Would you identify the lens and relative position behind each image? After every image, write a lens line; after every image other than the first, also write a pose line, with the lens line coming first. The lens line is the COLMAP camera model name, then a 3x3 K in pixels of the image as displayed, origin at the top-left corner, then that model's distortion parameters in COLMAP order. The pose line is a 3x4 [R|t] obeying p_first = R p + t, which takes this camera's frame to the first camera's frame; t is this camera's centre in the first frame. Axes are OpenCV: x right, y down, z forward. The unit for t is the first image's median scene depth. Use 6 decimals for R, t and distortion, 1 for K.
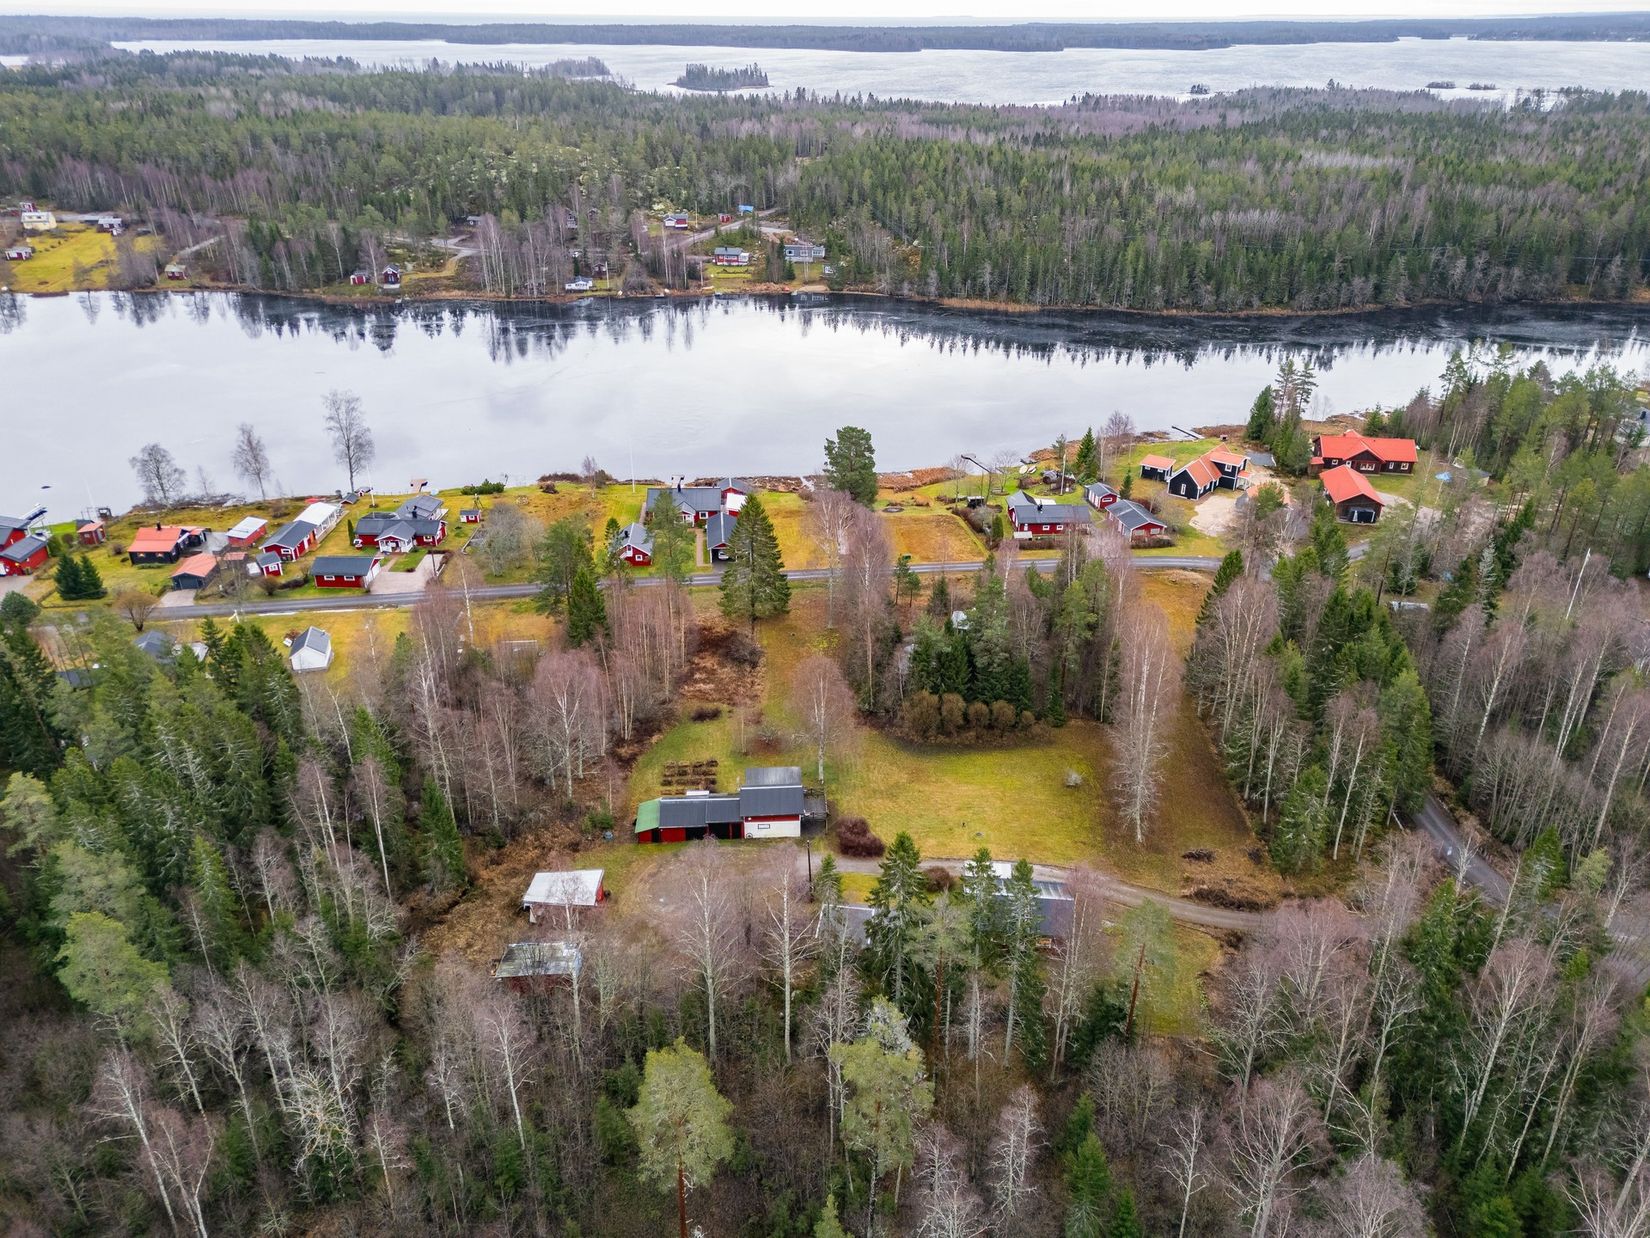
lens RADIAL K [[1193.9, 0, 825.0], [0, 1193.9, 619.0], [0, 0, 1]] dist [0.037075, -0.009269]
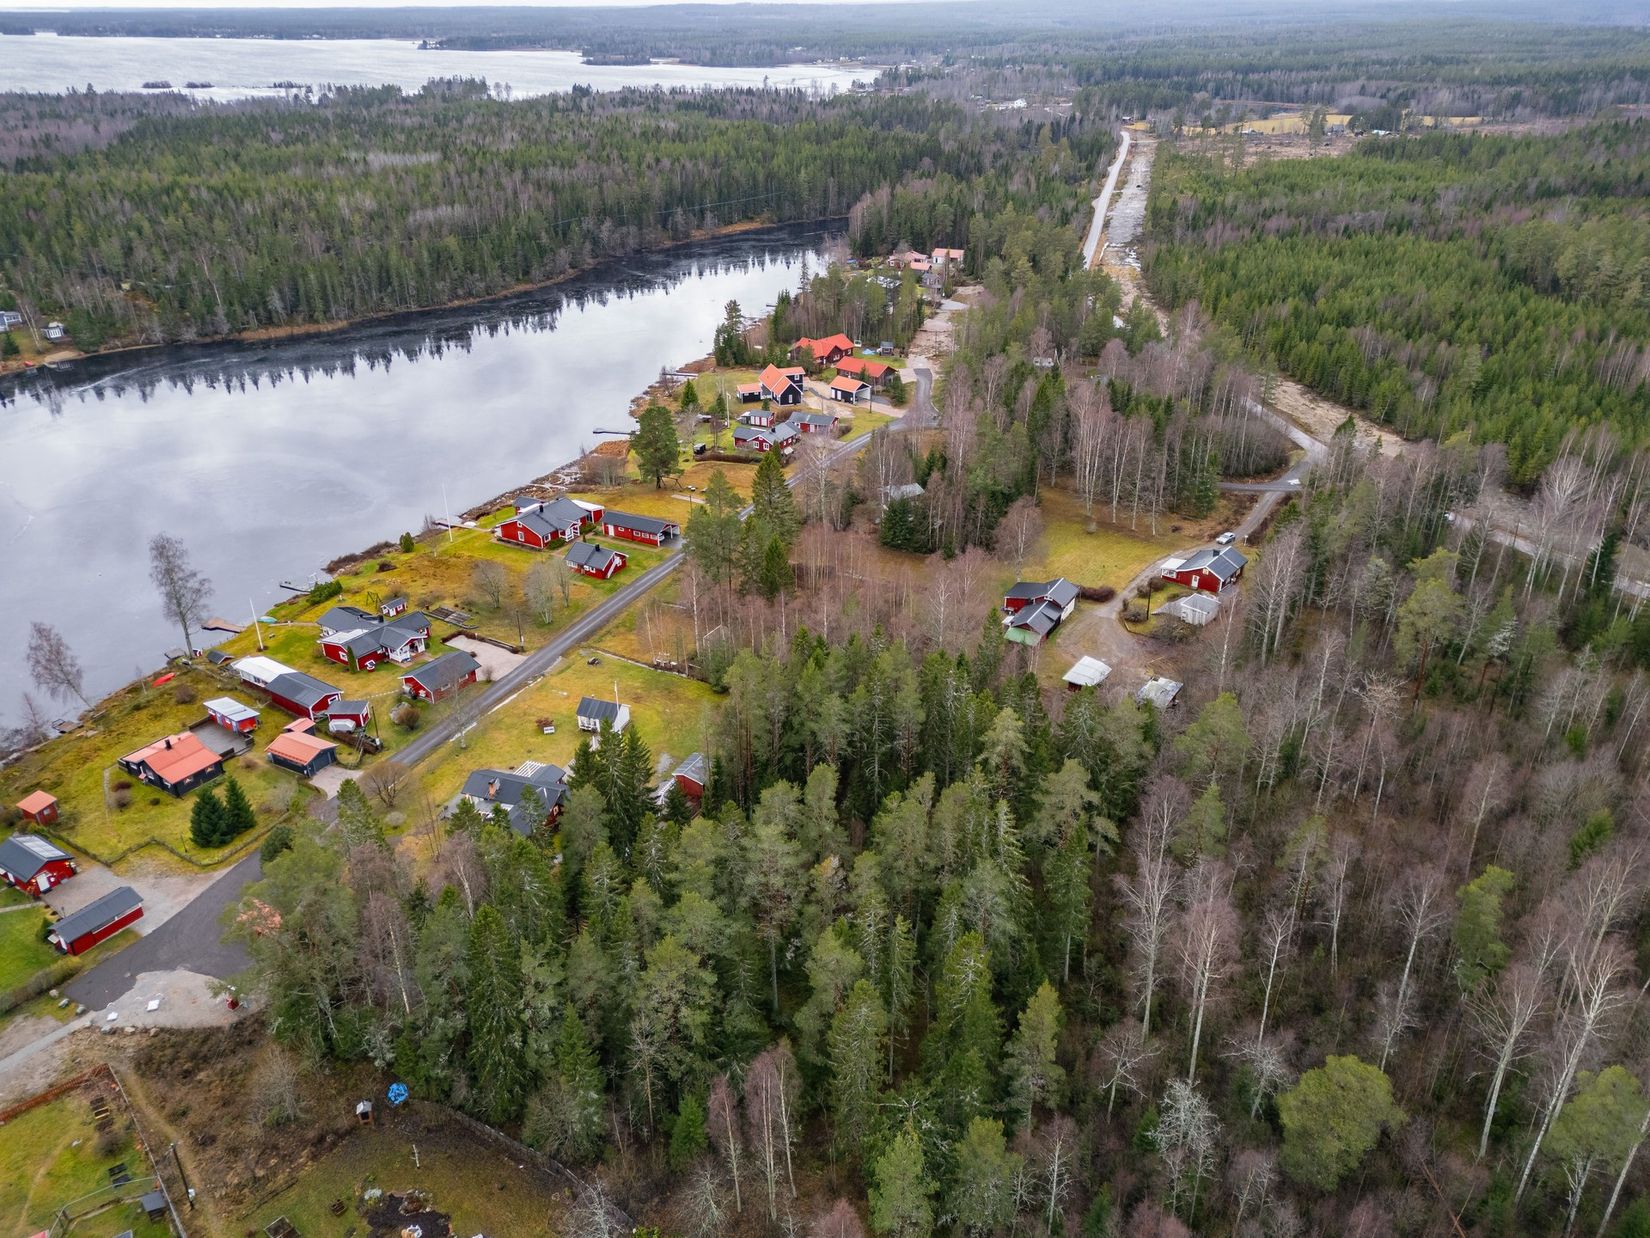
lens RADIAL K [[1193.9, 0, 825.0], [0, 1193.9, 619.0], [0, 0, 1]] dist [0.037075, -0.009269]
pose [[0.535654, -0.385324, 0.751398, -0.825991], [0.381956, 0.904150, 0.191369, -0.130188], [-0.753116, 0.184493, 0.631489, 0.178109]]
